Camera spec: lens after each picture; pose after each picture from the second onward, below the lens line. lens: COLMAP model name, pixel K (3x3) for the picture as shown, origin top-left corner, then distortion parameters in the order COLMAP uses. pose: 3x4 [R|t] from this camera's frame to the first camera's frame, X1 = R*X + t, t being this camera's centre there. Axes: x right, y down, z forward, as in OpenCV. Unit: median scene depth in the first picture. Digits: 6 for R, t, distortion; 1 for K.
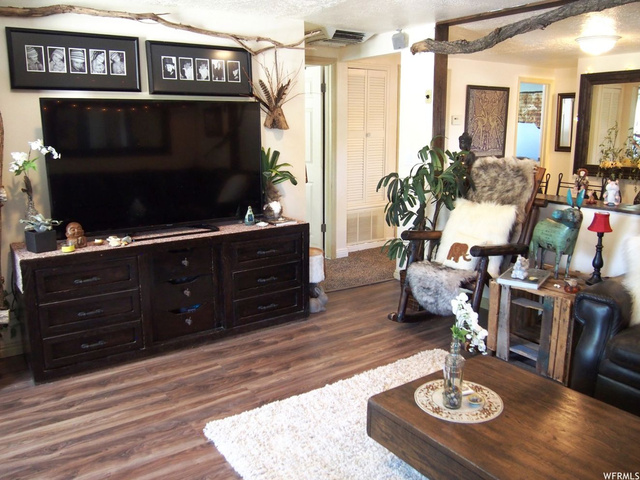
lens RADIAL K [[537.6, 0, 320.0], [0, 537.6, 240.0], [0, 0, 1]] dist [-0.057933, 0.025335]
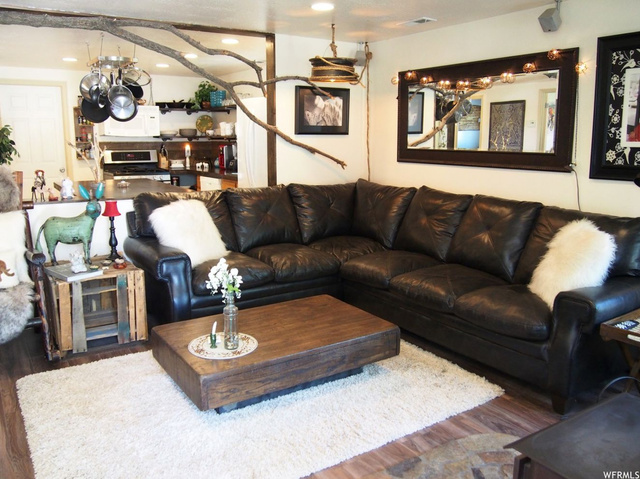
lens RADIAL K [[537.6, 0, 320.0], [0, 537.6, 239.5], [0, 0, 1]] dist [-0.057933, 0.025335]
pose [[0.021155, -0.187379, 0.982060, -0.573543], [0.202105, 0.962802, 0.179351, -0.074613], [-0.979135, 0.194685, 0.058238, 0.400624]]
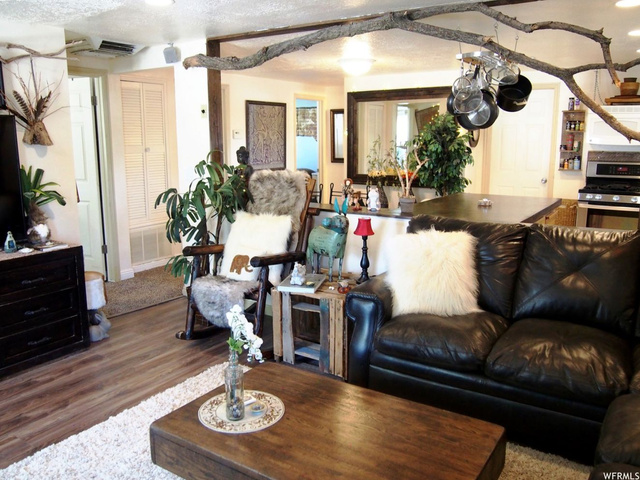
lens RADIAL K [[537.6, 0, 320.0], [0, 537.6, 240.0], [0, 0, 1]] dist [-0.057933, 0.025335]
pose [[0.929272, -0.066428, 0.363375, 0.030650], [0.075294, 0.997108, -0.010272, -0.000878], [-0.361641, 0.036906, 0.931587, -0.006678]]
